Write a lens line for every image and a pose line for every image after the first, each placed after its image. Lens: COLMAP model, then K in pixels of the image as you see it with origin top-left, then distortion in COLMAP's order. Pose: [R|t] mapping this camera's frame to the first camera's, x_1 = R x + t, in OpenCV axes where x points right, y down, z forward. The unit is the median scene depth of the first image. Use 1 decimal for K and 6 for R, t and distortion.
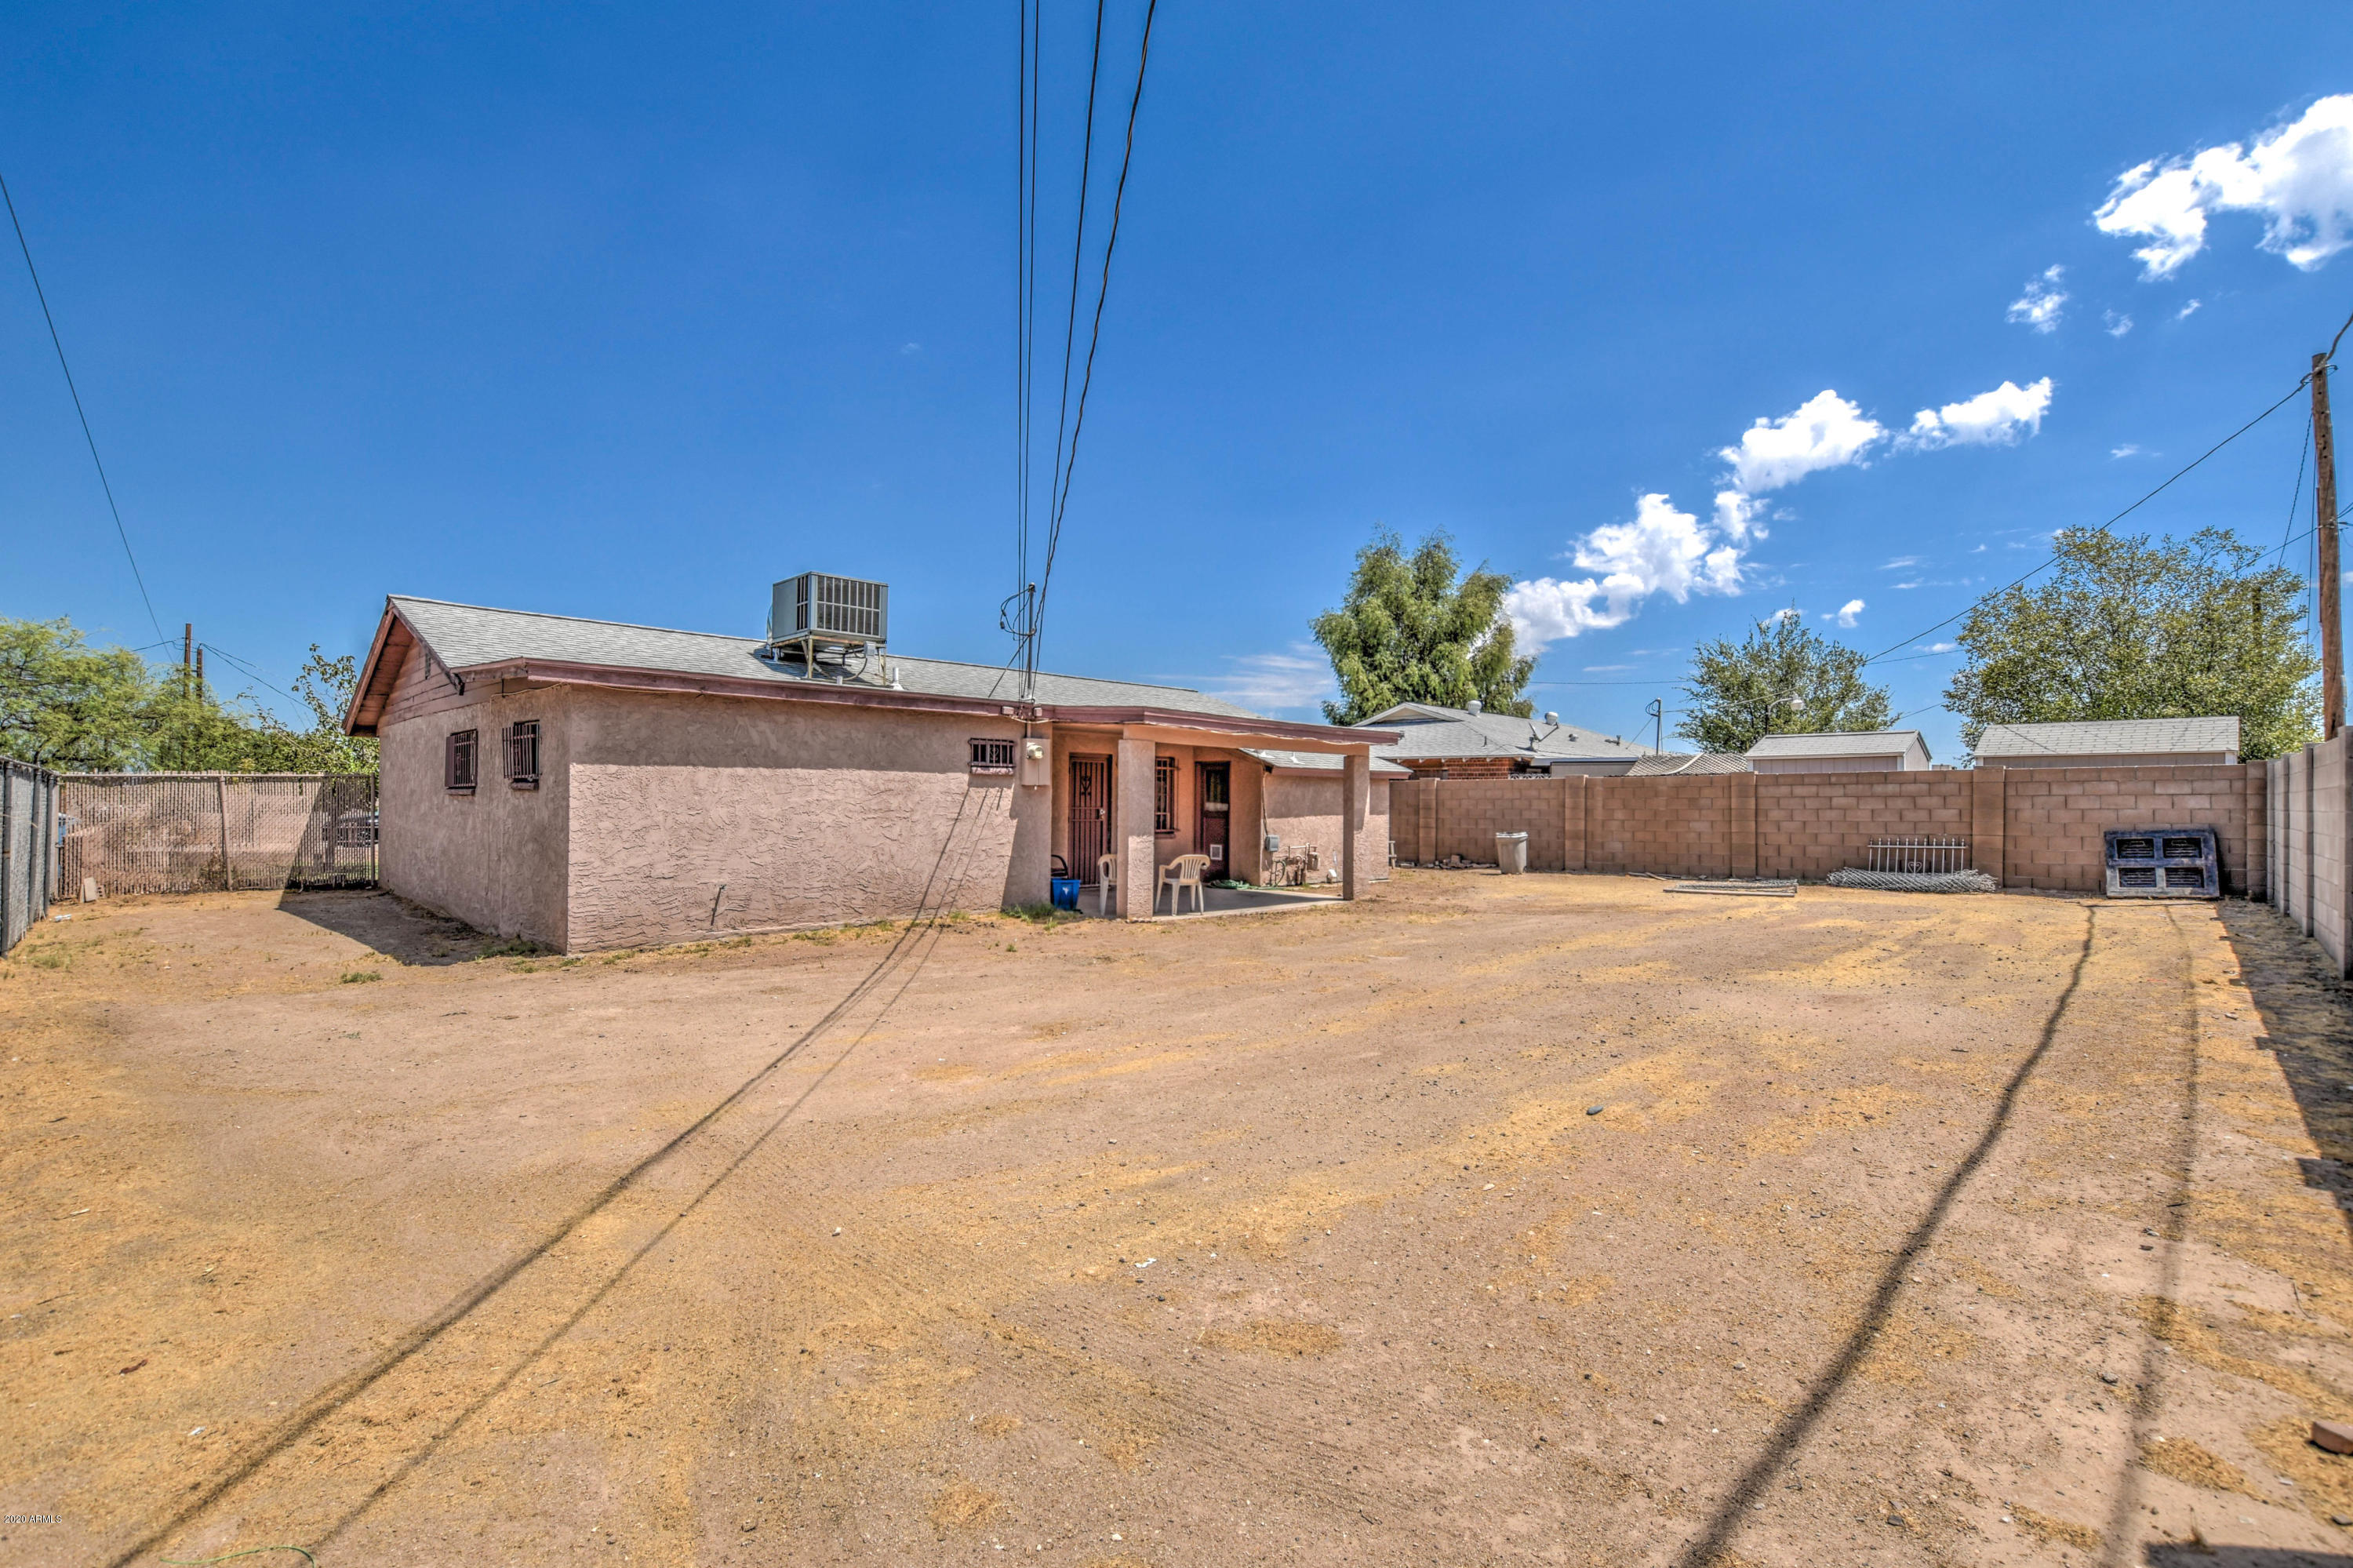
lens RADIAL K [[1048.0, 0, 1176.5], [0, 1048.0, 784.0], [0, 0, 1]] dist [-0.005126, -0.000067]
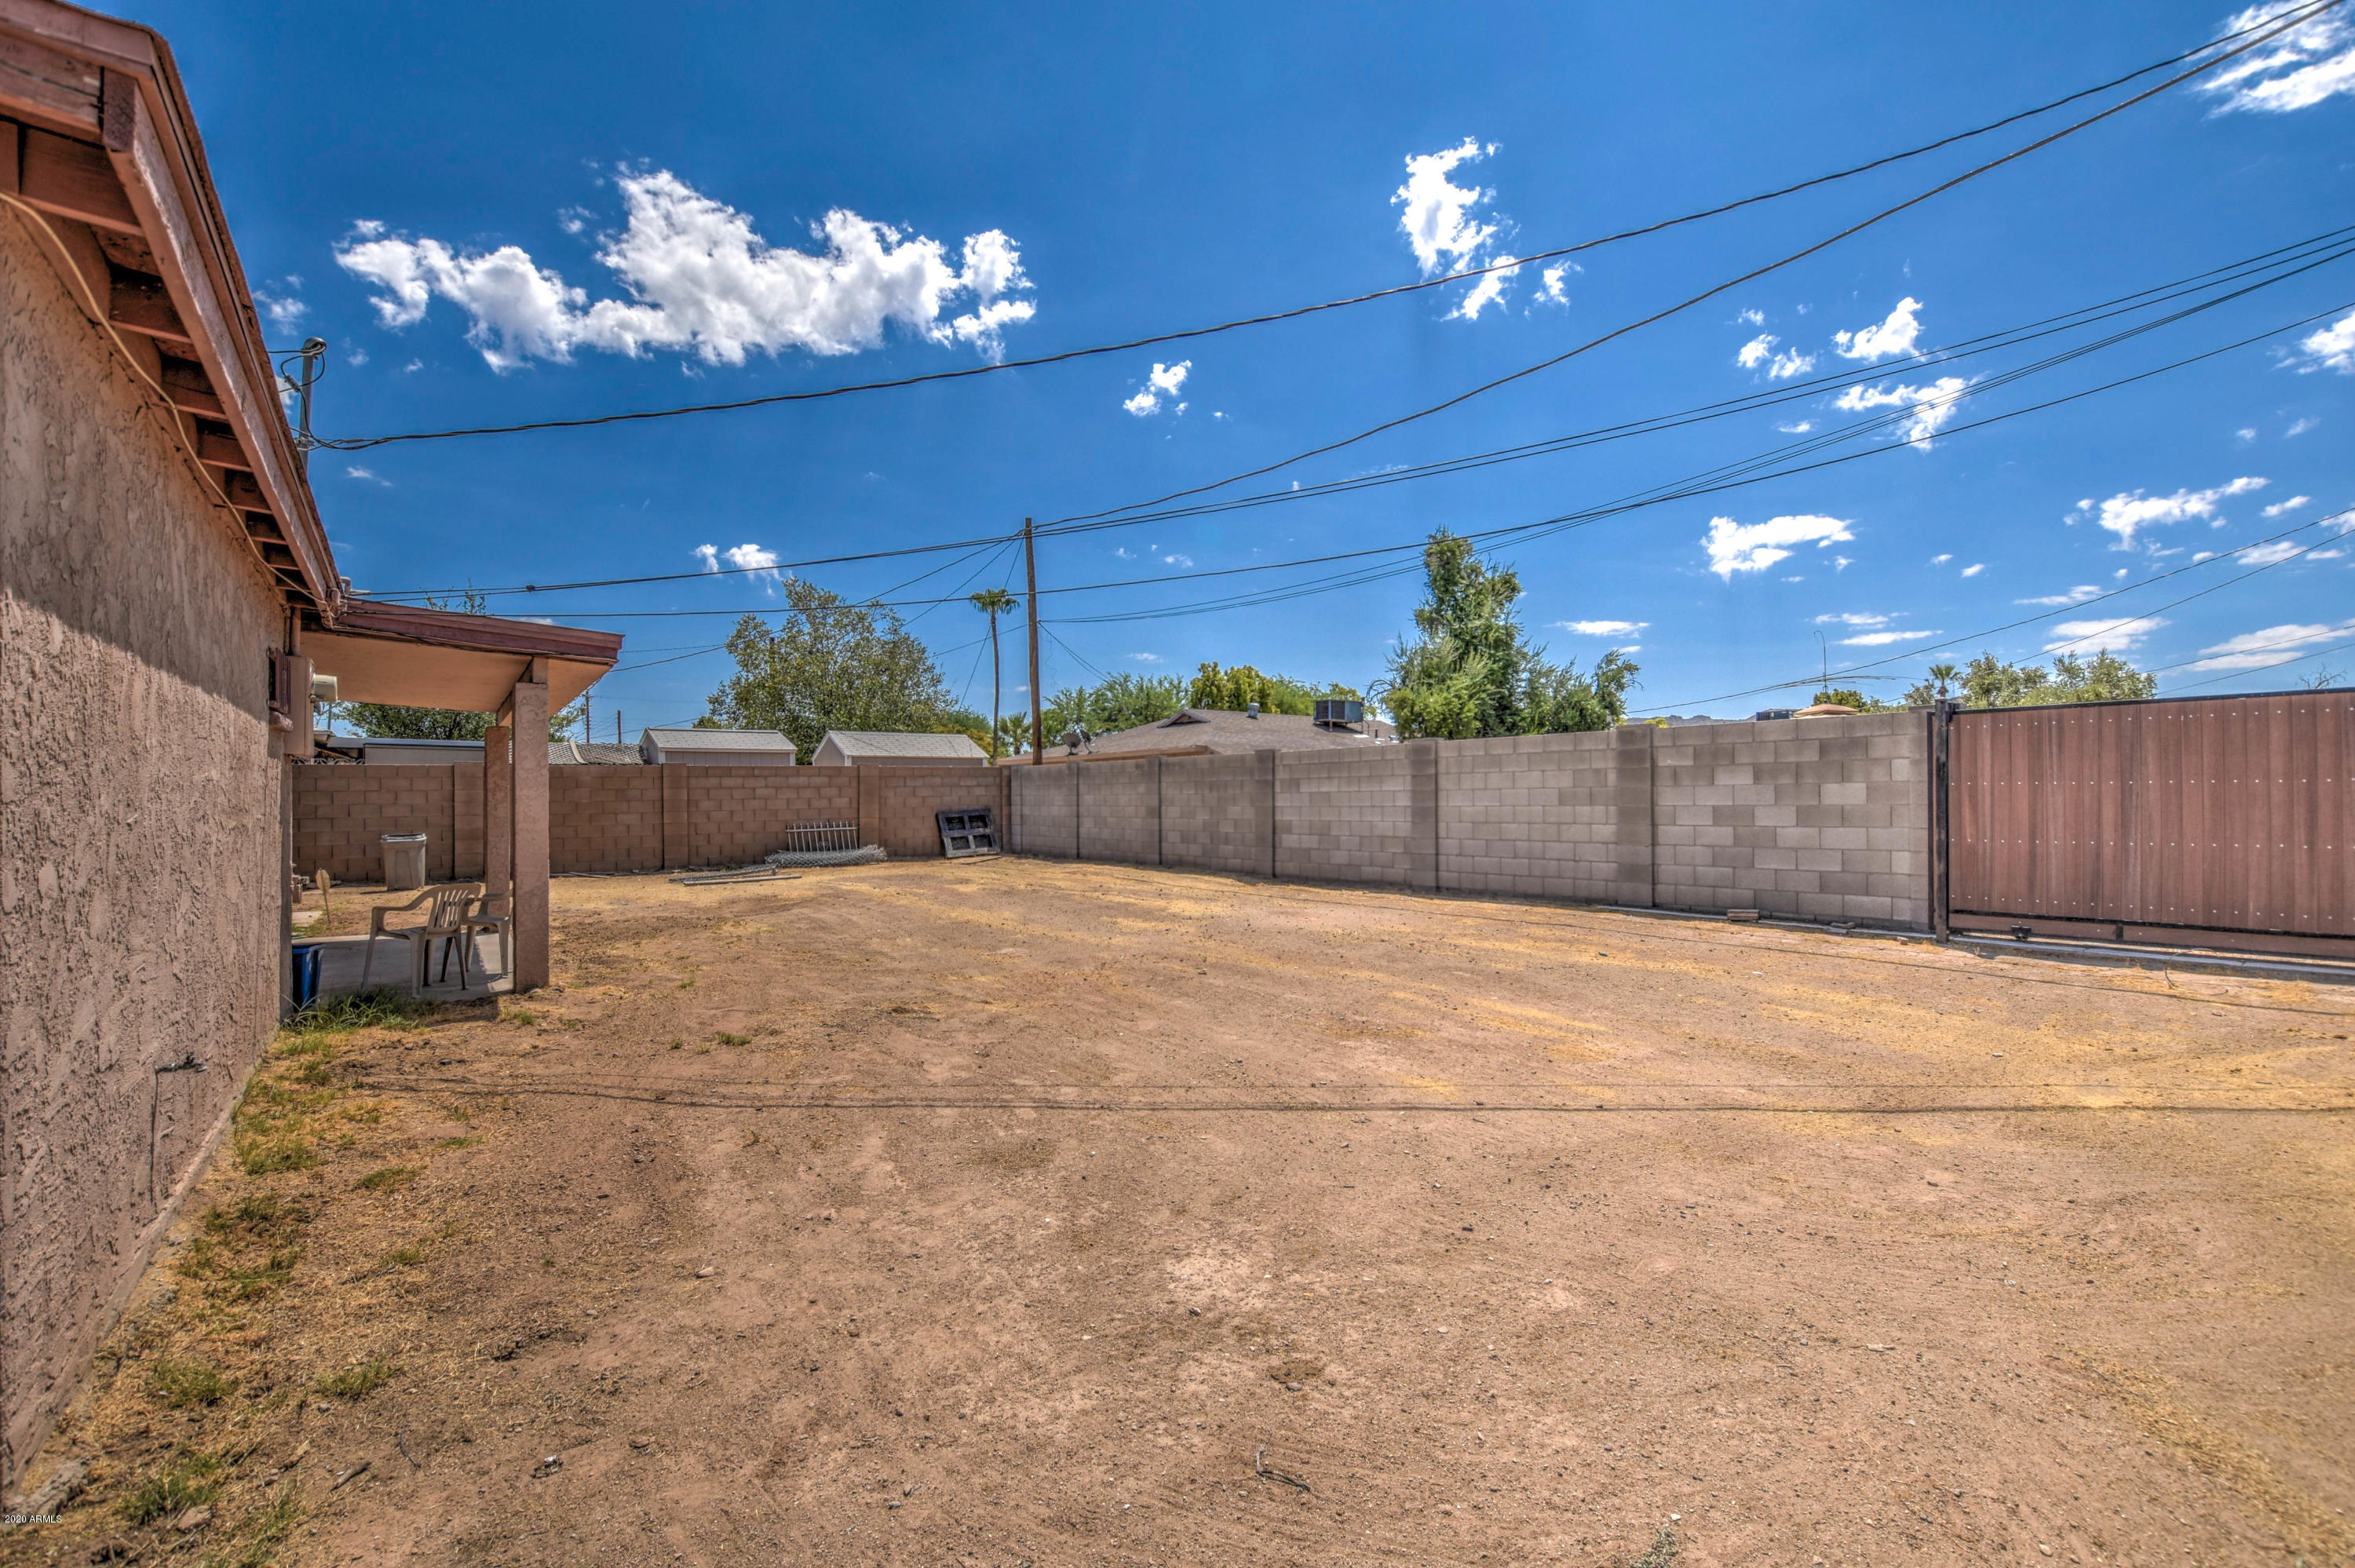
lens RADIAL K [[1045.9, 0, 1188.5], [0, 1045.9, 774.8], [0, 0, 1]] dist [-0.001918, -0.000854]
pose [[0.142301, 0.016500, 0.989686, -0.427623], [-0.007657, 0.999849, -0.015569, 0.013102], [-0.989794, -0.005362, 0.142406, 0.421956]]
